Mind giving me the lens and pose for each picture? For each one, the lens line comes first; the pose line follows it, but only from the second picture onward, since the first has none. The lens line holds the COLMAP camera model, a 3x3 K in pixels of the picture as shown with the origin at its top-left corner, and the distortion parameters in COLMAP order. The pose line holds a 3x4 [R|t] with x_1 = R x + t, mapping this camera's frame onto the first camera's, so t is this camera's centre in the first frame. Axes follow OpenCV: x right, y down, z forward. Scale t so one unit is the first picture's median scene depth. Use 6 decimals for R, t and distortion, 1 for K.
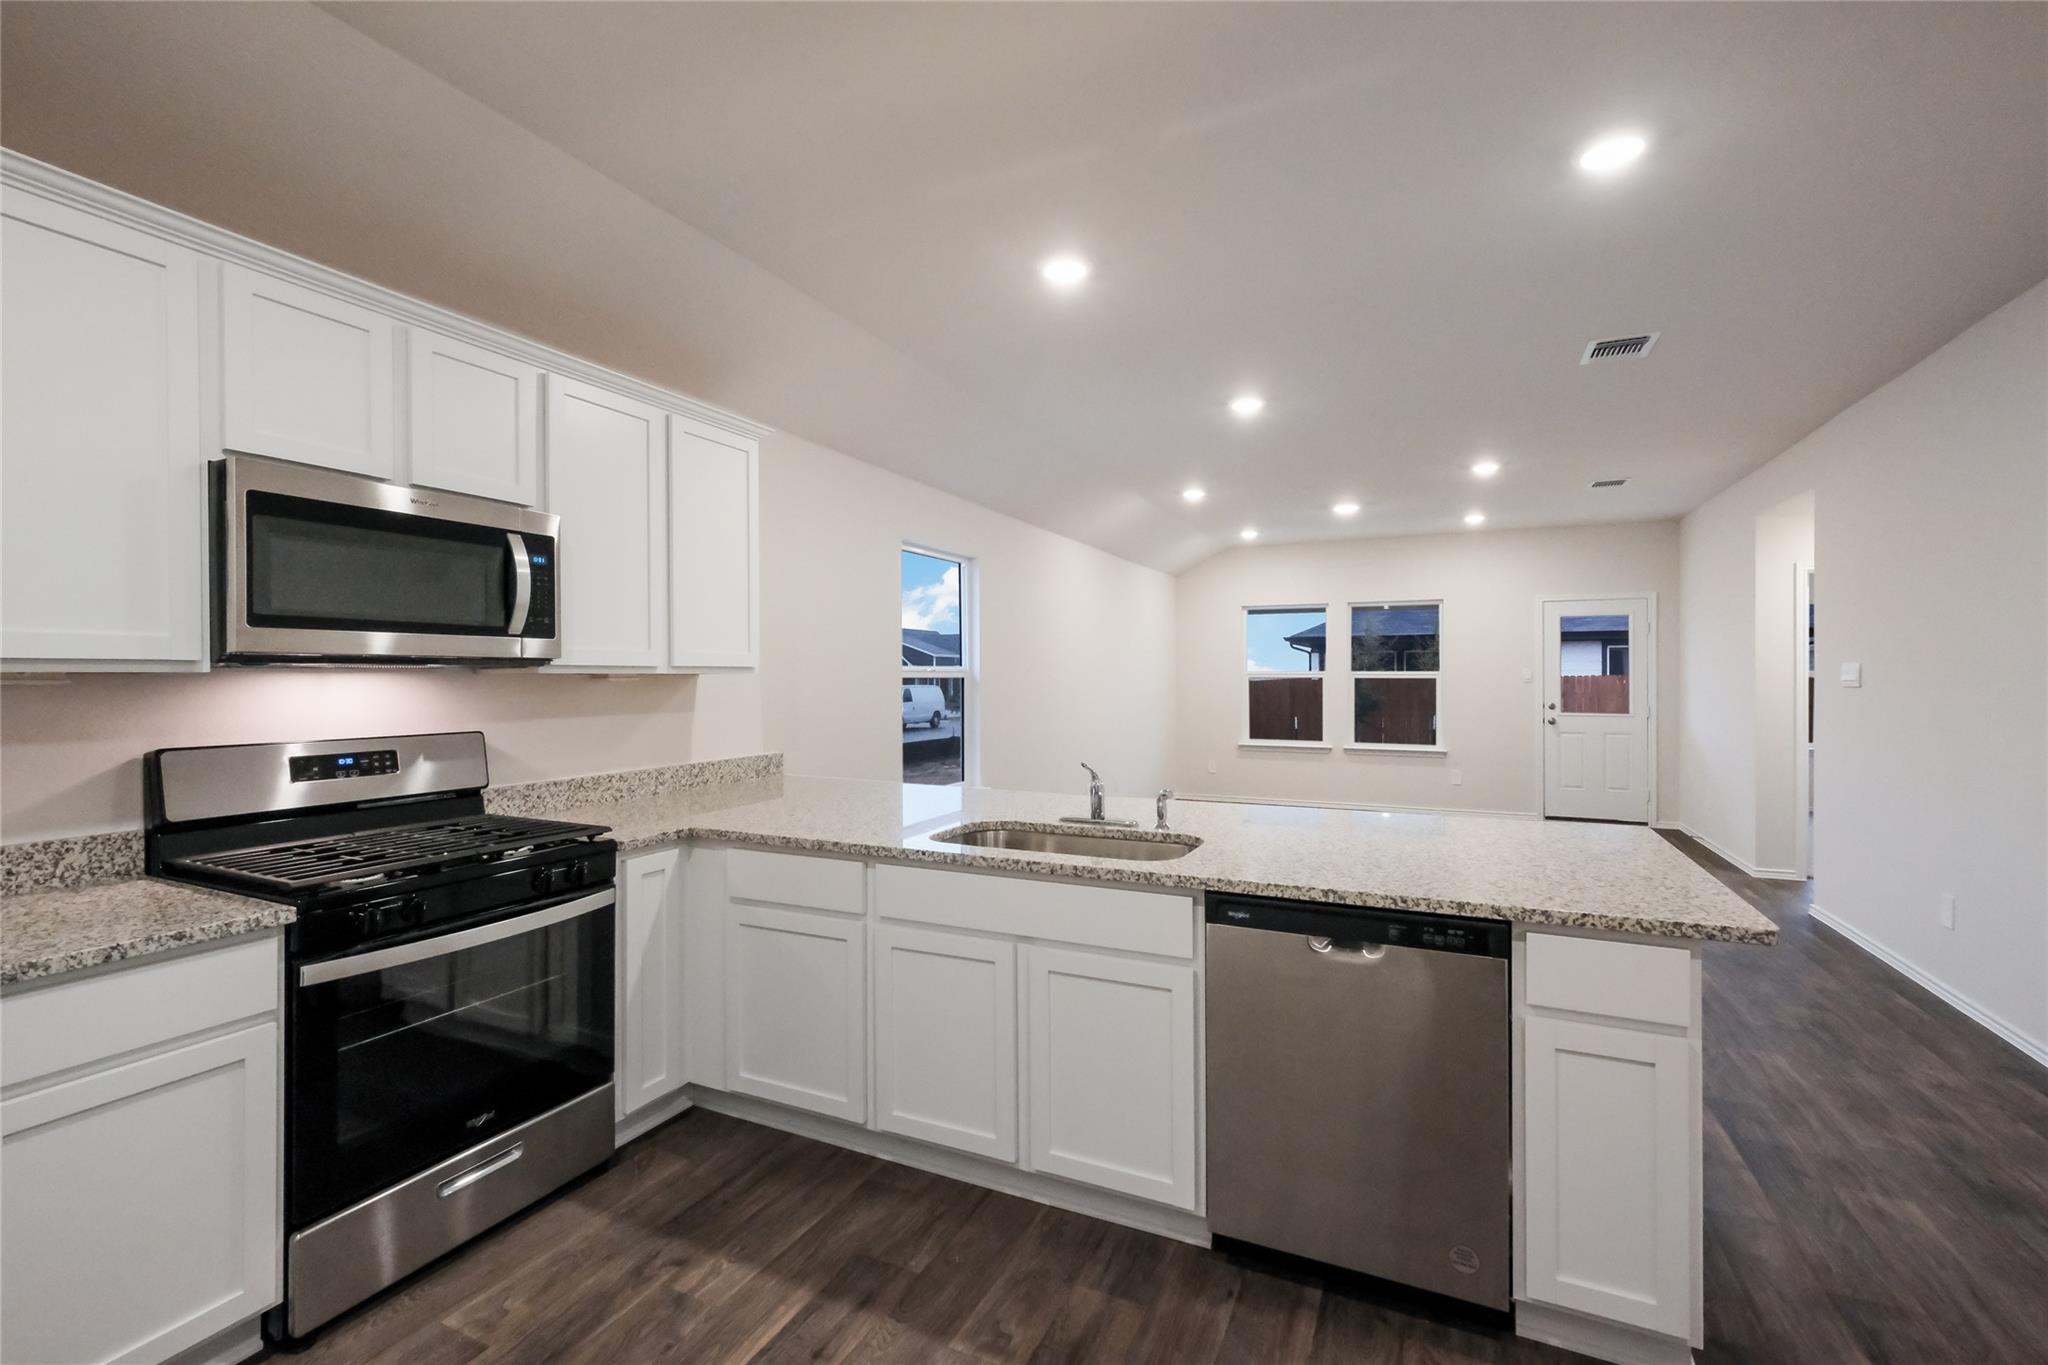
lens RADIAL K [[878.9, 0, 1025.7], [0, 878.9, 673.5], [0, 0, 1]] dist [0.000750, -0.000251]
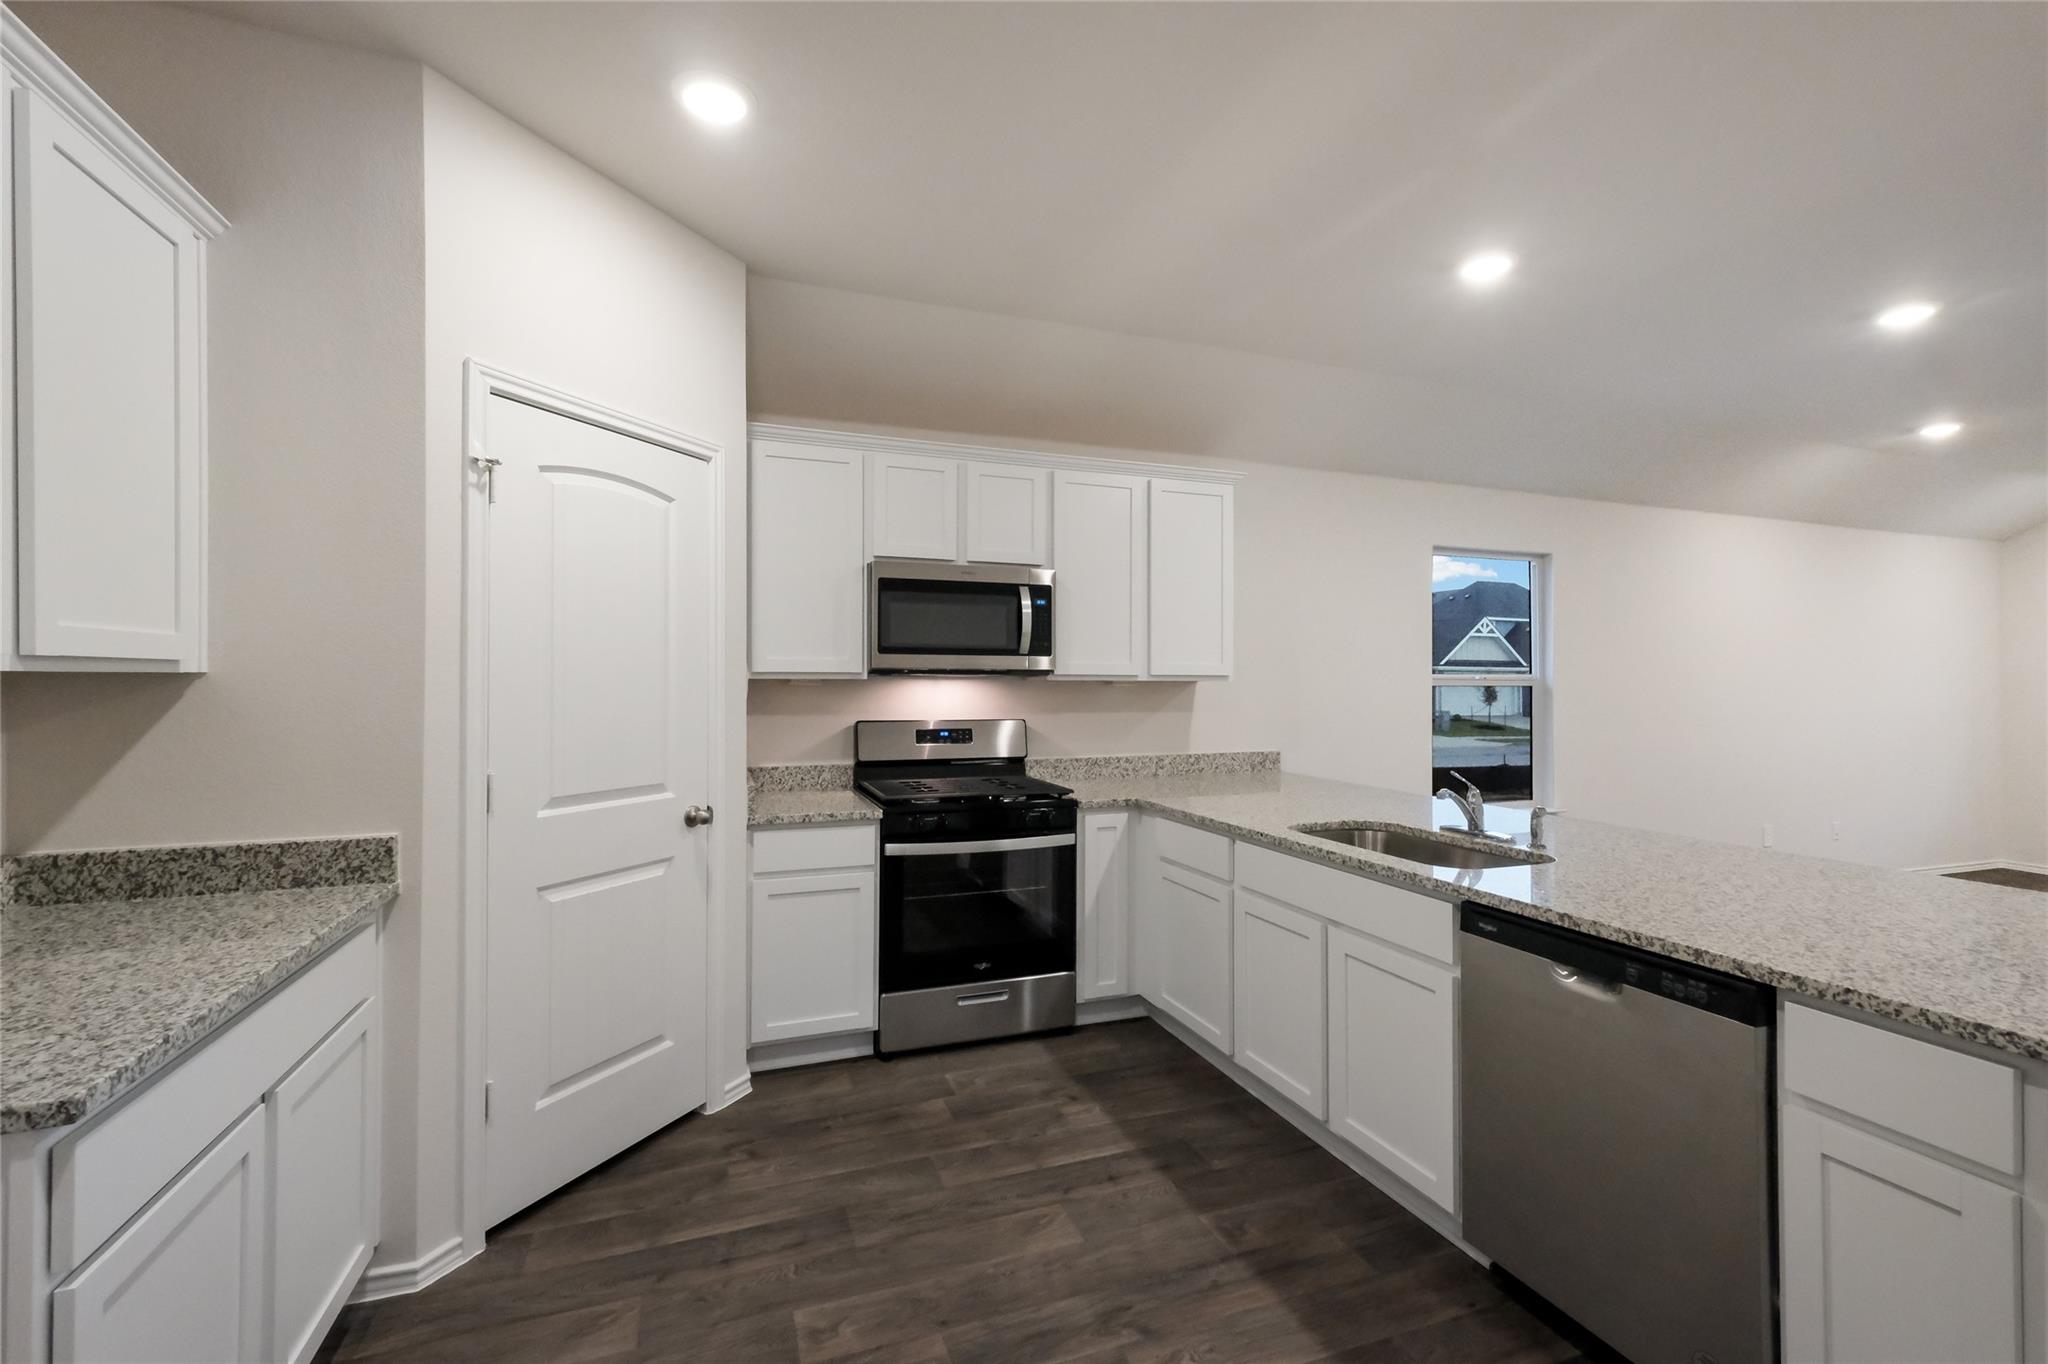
lens RADIAL K [[878.9, 0, 1025.7], [0, 878.9, 673.0], [0, 0, 1]] dist [0.000750, -0.000251]
pose [[0.716454, -0.002047, -0.697631, 0.523498], [-0.004068, 0.999966, -0.007112, -0.001783], [0.697622, 0.007933, 0.716422, -0.067874]]
